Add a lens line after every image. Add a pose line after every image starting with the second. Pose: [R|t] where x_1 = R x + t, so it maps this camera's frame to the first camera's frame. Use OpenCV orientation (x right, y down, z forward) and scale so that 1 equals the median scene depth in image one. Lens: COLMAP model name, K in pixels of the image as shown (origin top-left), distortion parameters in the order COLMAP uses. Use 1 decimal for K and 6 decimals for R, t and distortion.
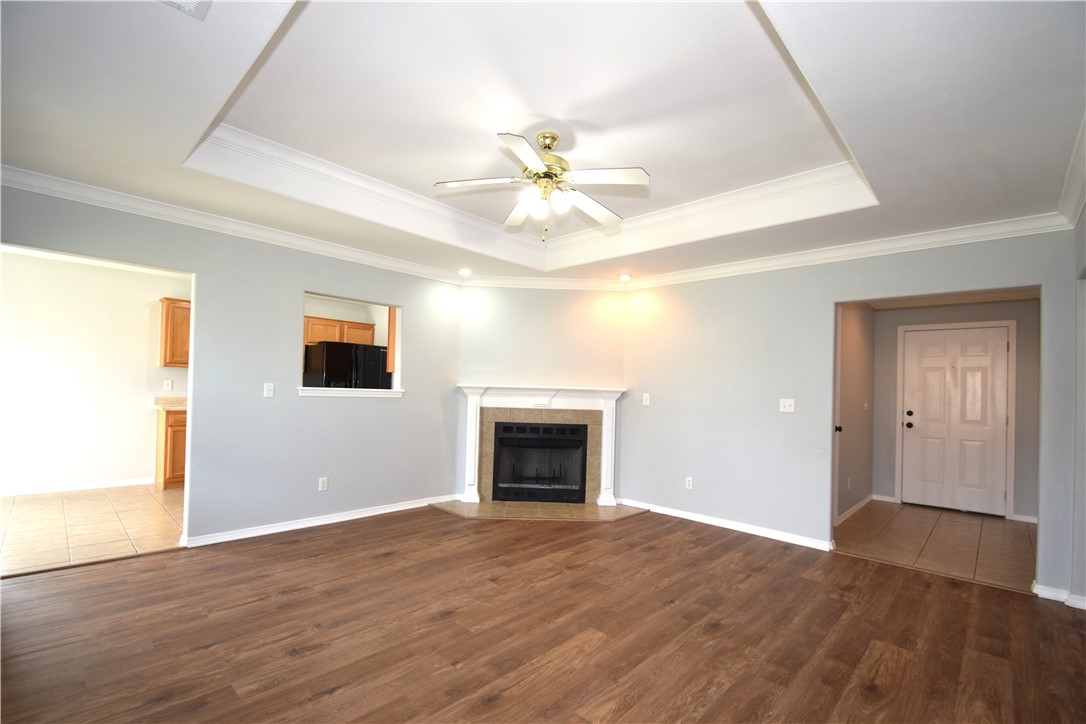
lens RADIAL K [[480.6, 0, 541.2], [0, 480.6, 383.7], [0, 0, 1]] dist [0.001007, -0.001018]
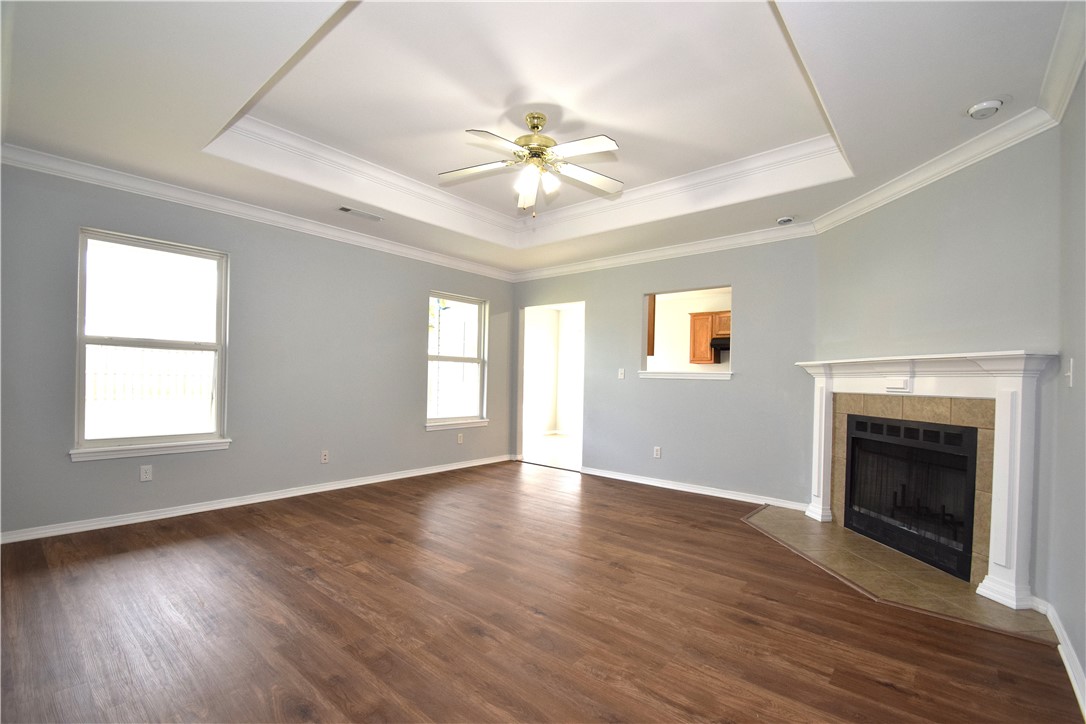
lens RADIAL K [[480.6, 0, 541.2], [0, 480.6, 383.7], [0, 0, 1]] dist [0.001007, -0.001018]
pose [[0.047634, -0.021854, -0.998626, 0.642095], [-0.005445, 0.999740, -0.022138, 0.059362], [0.998850, 0.006493, 0.047503, 0.582886]]
